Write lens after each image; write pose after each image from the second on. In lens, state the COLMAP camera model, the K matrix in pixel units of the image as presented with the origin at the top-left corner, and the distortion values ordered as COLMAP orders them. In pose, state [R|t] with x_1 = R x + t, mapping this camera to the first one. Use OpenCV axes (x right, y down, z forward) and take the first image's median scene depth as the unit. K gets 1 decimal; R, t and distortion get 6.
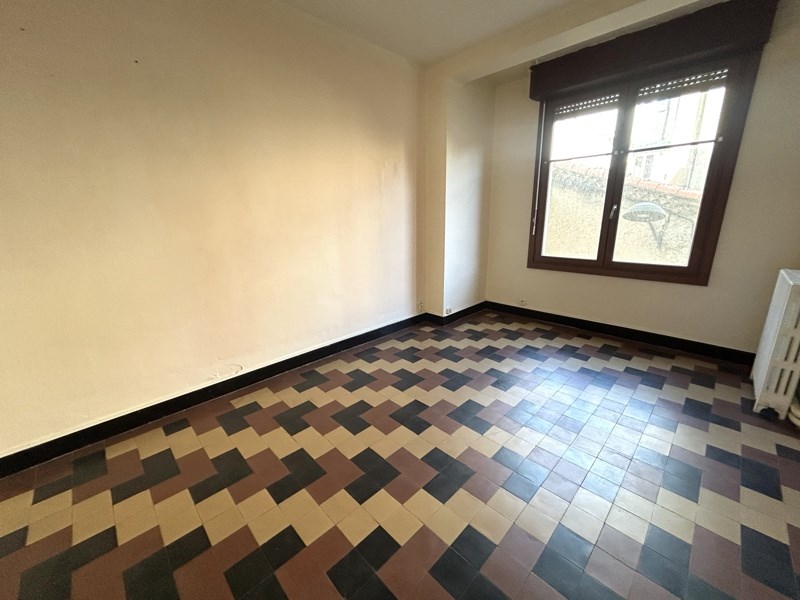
lens RADIAL K [[322.0, 0, 402.3], [0, 322.0, 299.6], [0, 0, 1]] dist [0.001043, -0.000445]
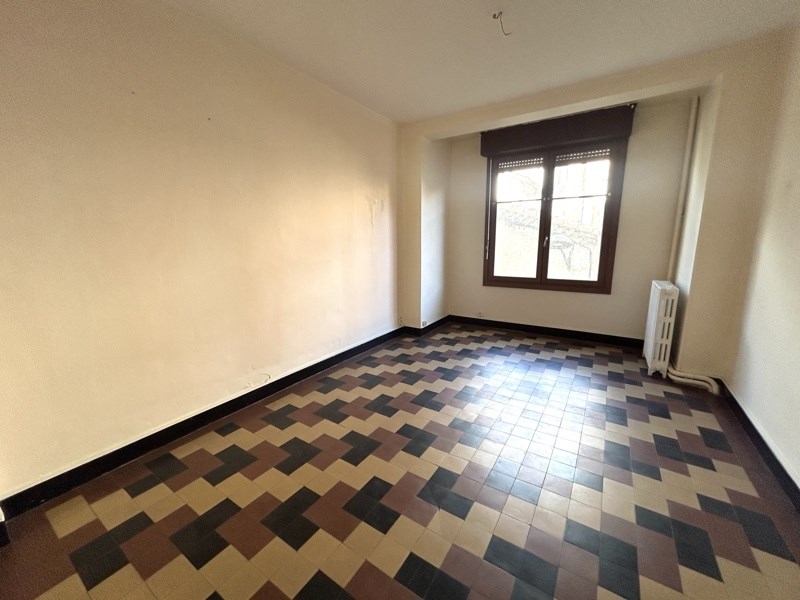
lens RADIAL K [[322.0, 0, 402.3], [0, 322.0, 299.6], [0, 0, 1]] dist [0.001043, -0.000445]
pose [[0.976618, -0.029396, 0.212961, -0.229522], [0.046132, 0.996187, -0.074048, 0.040122], [-0.209973, 0.082141, 0.974251, -0.169081]]
